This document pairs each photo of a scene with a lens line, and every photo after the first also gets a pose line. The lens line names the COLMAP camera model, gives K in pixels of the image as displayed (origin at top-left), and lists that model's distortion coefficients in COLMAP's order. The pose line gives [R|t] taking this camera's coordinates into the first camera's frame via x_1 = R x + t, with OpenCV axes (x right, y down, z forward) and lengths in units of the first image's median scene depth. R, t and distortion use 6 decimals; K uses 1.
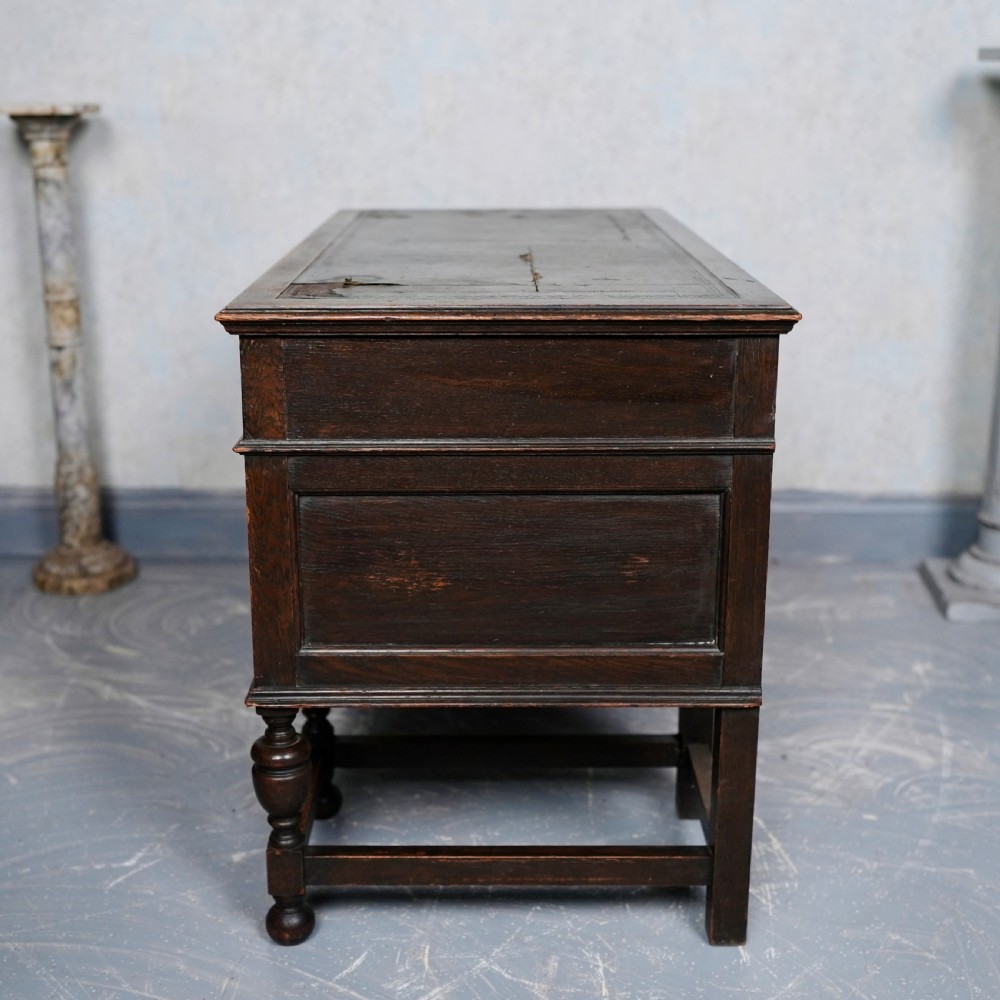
lens RADIAL K [[1435.5, 0, 489.0], [0, 1435.5, 494.7], [0, 0, 1]] dist [-0.023563, 0.083281]
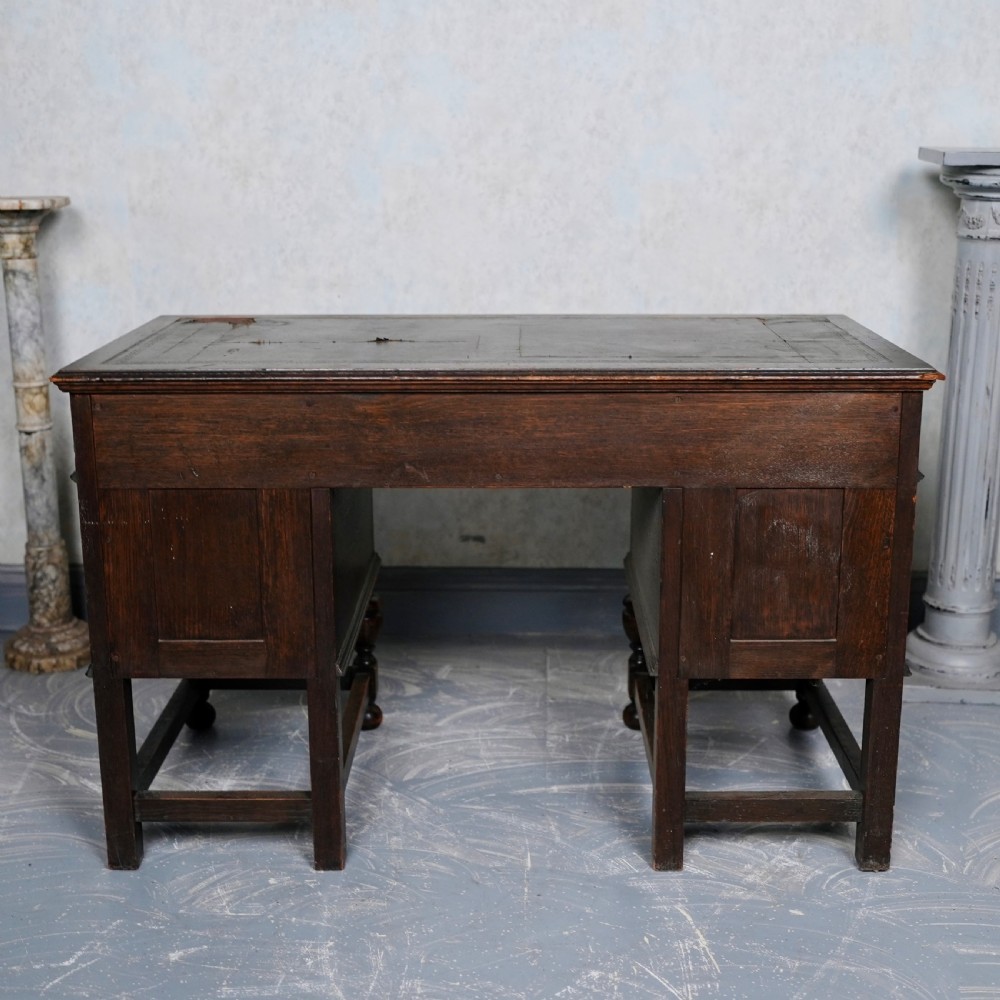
lens RADIAL K [[1405.2, 0, 506.6], [0, 1405.2, 502.1], [0, 0, 1]] dist [-0.042620, 0.129386]
pose [[0.999982, 0.001007, 0.005892, 0.050568], [-0.000903, 0.999846, -0.017526, -0.049209], [-0.005909, 0.017520, 0.999829, -0.005285]]
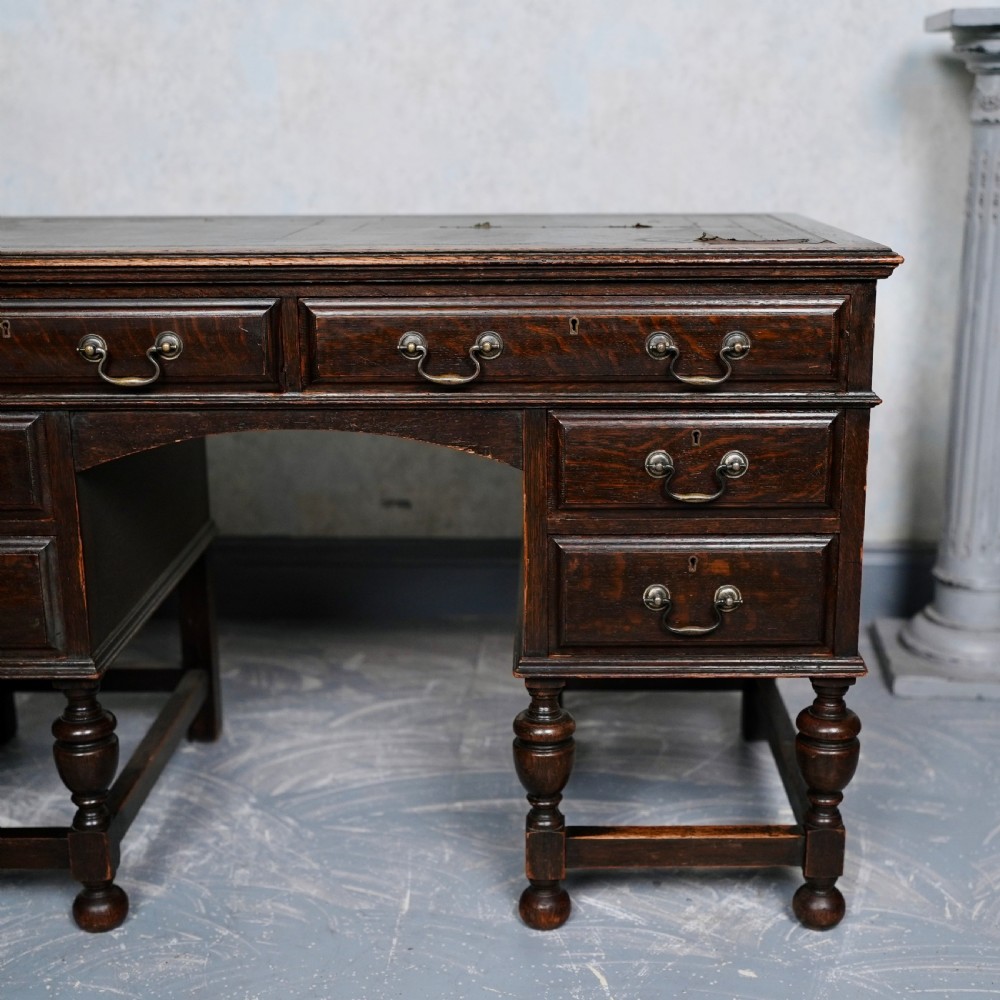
lens RADIAL K [[1419.6, 0, 533.3], [0, 1419.6, 503.1], [0, 0, 1]] dist [-0.041960, 0.154667]
pose [[0.999999, -0.000953, -0.000360, 0.146278], [0.000947, 0.999854, -0.017051, -0.015216], [0.000376, 0.017051, 0.999855, 0.225746]]
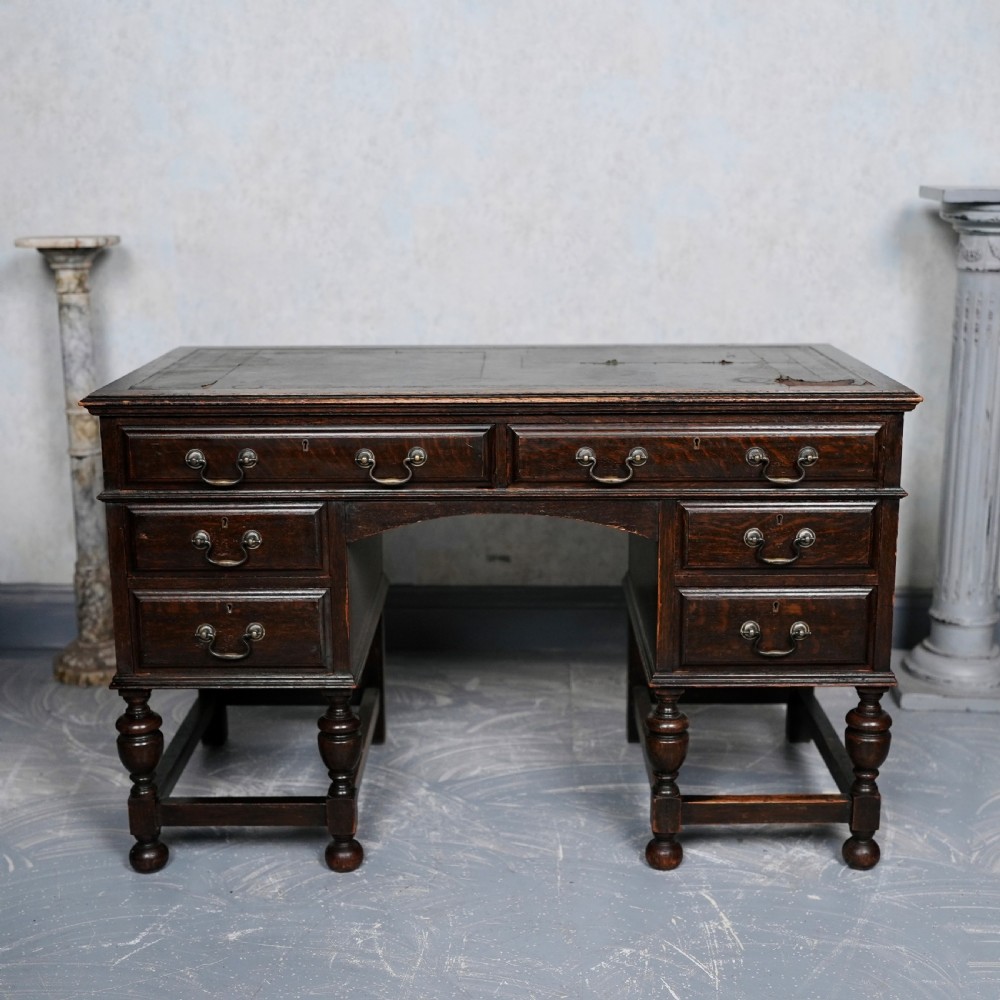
lens RADIAL K [[1396.5, 0, 505.6], [0, 1396.5, 498.9], [0, 0, 1]] dist [-0.045809, 0.145033]
pose [[0.999998, -0.001718, 0.001323, 0.029022], [0.001783, 0.998732, -0.050315, -0.024278], [-0.001235, 0.050318, 0.998732, -0.070889]]
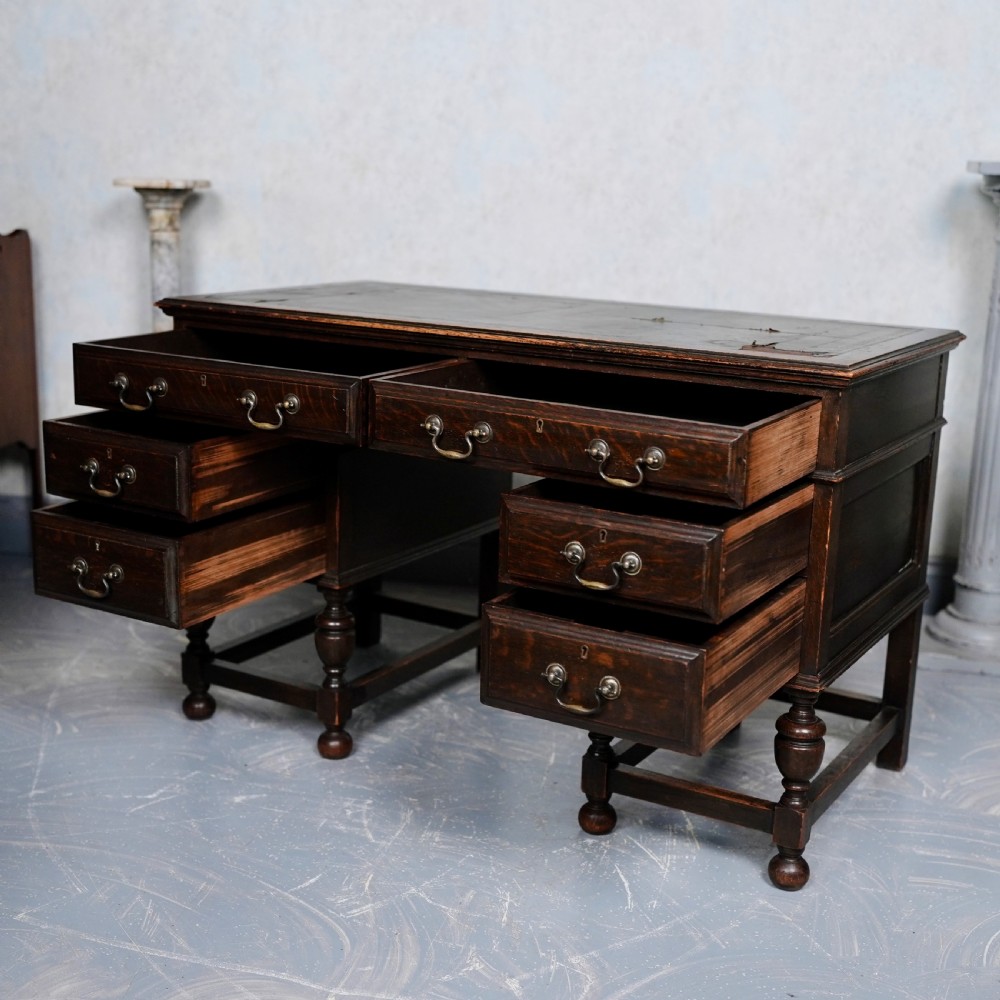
lens RADIAL K [[1396.5, 0, 505.6], [0, 1396.5, 498.9], [0, 0, 1]] dist [-0.045809, 0.145033]
pose [[0.993229, 0.059649, -0.099688, 0.138597], [-0.064365, 0.996921, -0.044778, 0.035066], [0.096710, 0.050891, 0.994011, -0.147850]]
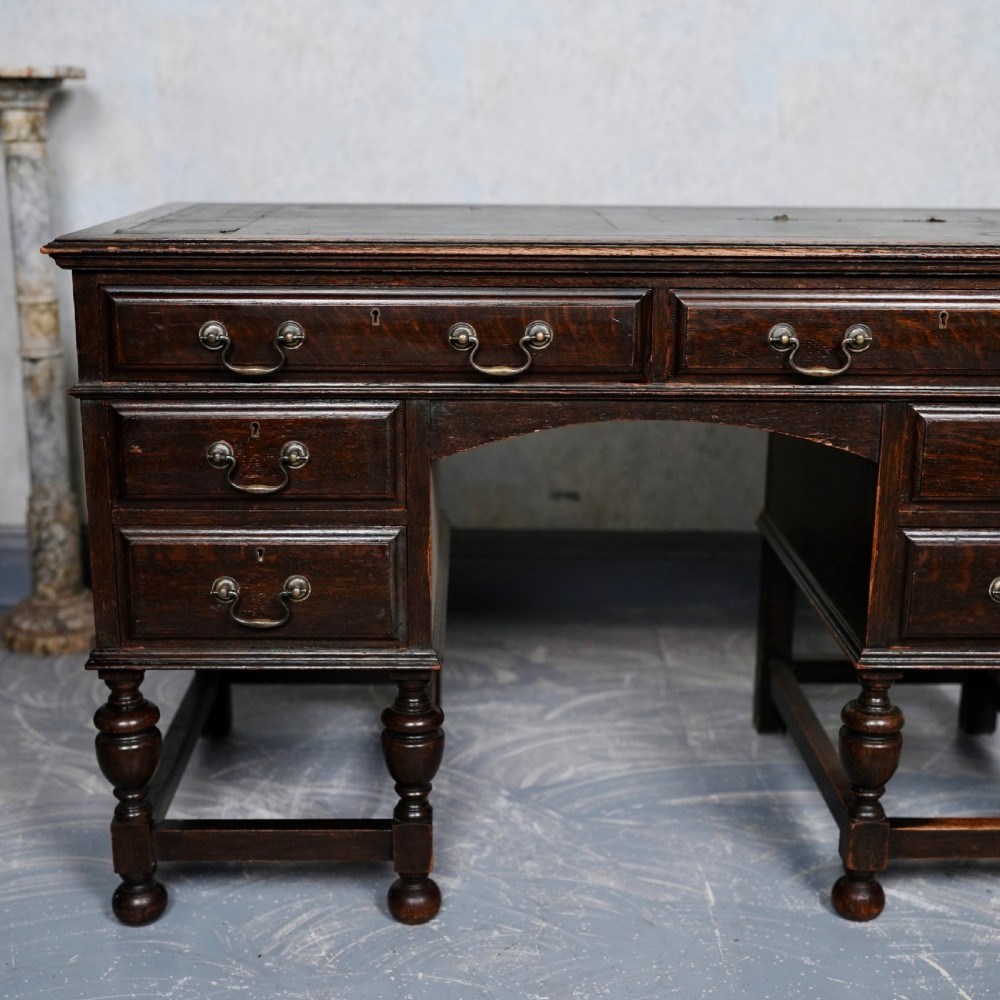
lens RADIAL K [[1437.1, 0, 496.3], [0, 1437.1, 499.1], [0, 0, 1]] dist [-0.032272, 0.113271]
pose [[0.999679, 0.004881, 0.024860, -0.069978], [-0.004497, 0.999870, -0.015498, -0.013398], [-0.024932, 0.015382, 0.999571, 0.219305]]
